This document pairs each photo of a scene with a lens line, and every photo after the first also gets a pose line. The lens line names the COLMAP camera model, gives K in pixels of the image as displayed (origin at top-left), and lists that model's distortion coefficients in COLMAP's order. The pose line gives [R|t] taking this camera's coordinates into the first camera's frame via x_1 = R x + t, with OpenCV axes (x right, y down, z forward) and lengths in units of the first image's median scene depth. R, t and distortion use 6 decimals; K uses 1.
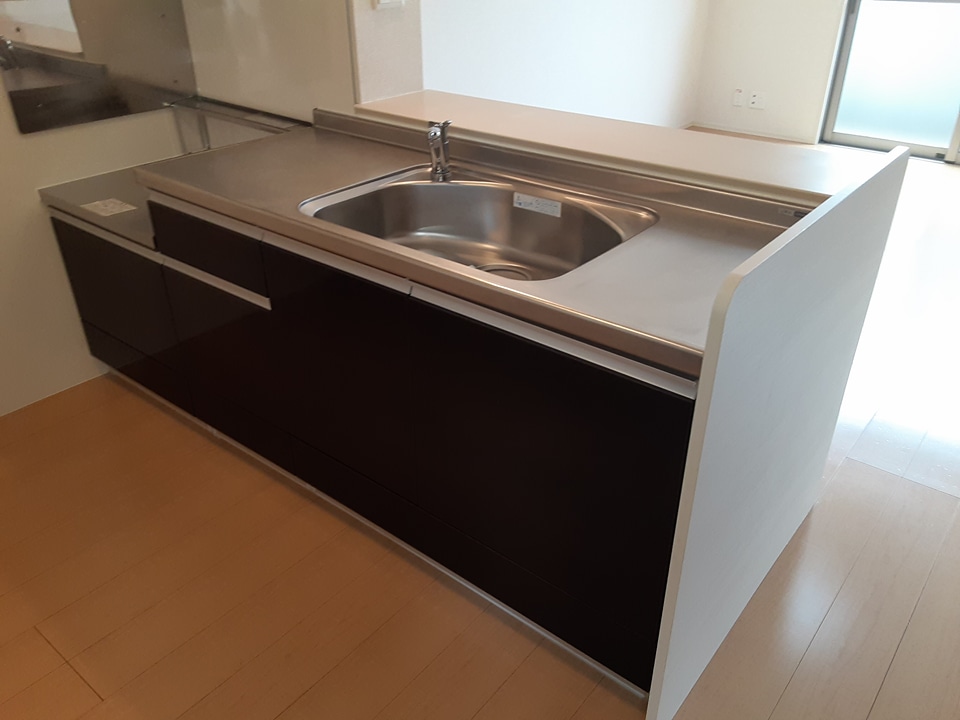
lens RADIAL K [[766.6, 0, 472.4], [0, 766.6, 366.3], [0, 0, 1]] dist [0.096418, -0.132891]
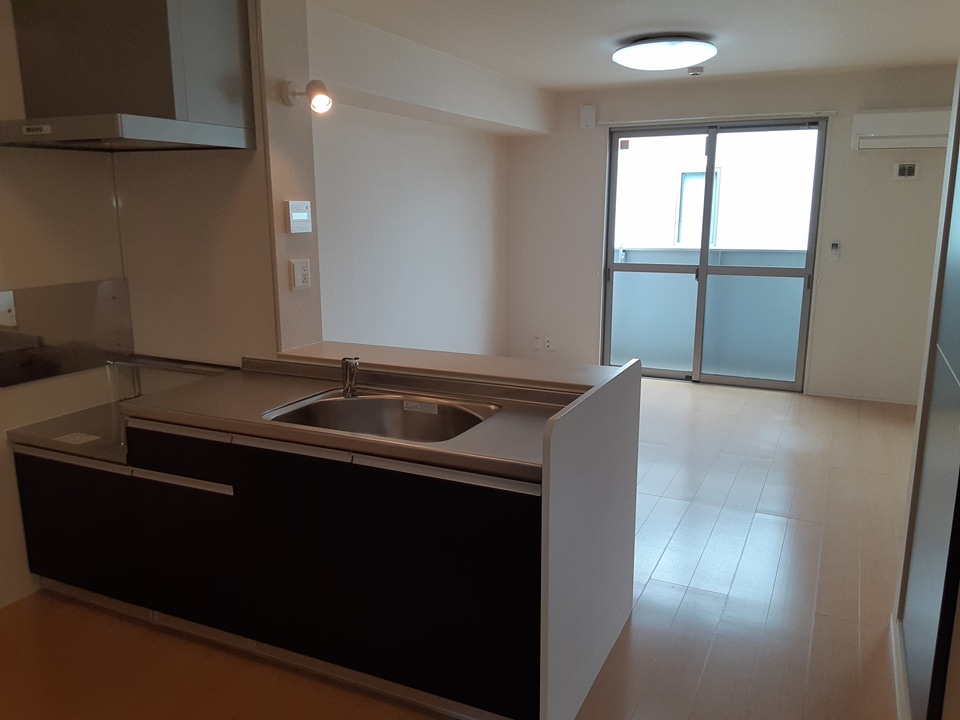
lens RADIAL K [[766.6, 0, 473.5], [0, 766.6, 360.2], [0, 0, 1]] dist [0.096418, -0.132891]
pose [[0.972231, -0.047410, 0.229171, -0.138480], [0.118058, 0.944885, -0.305376, 0.154009], [-0.202063, 0.323951, 0.924244, -0.380677]]
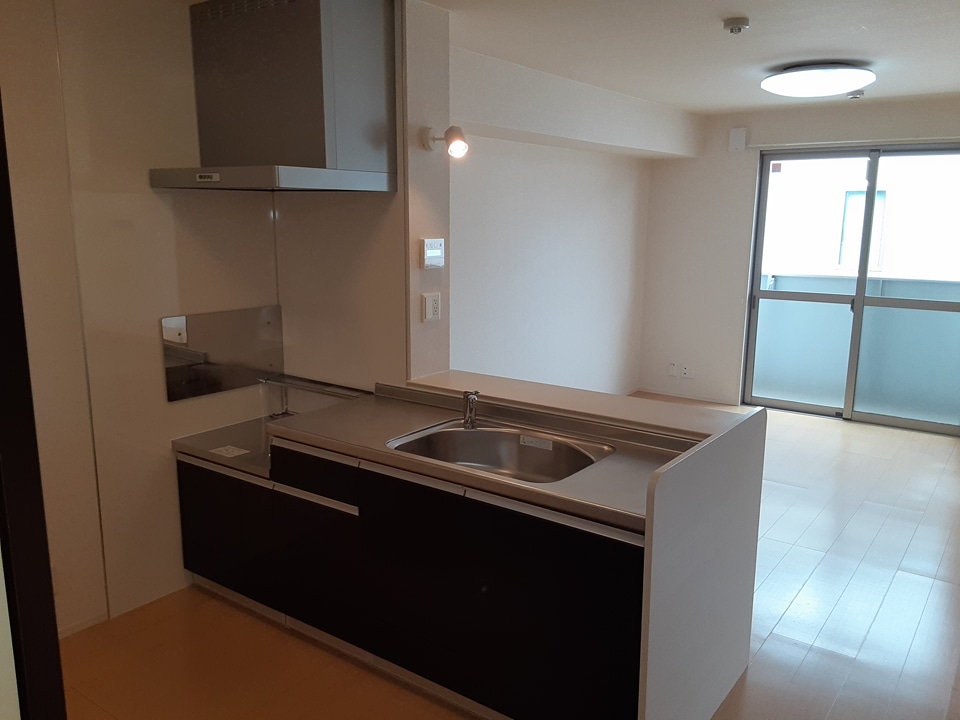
lens RADIAL K [[766.6, 0, 475.6], [0, 766.6, 358.8], [0, 0, 1]] dist [0.096418, -0.132891]
pose [[0.998751, -0.002408, 0.049914, -0.101890], [0.018901, 0.942834, -0.332727, 0.125735], [-0.046260, 0.333254, 0.941701, -0.441313]]
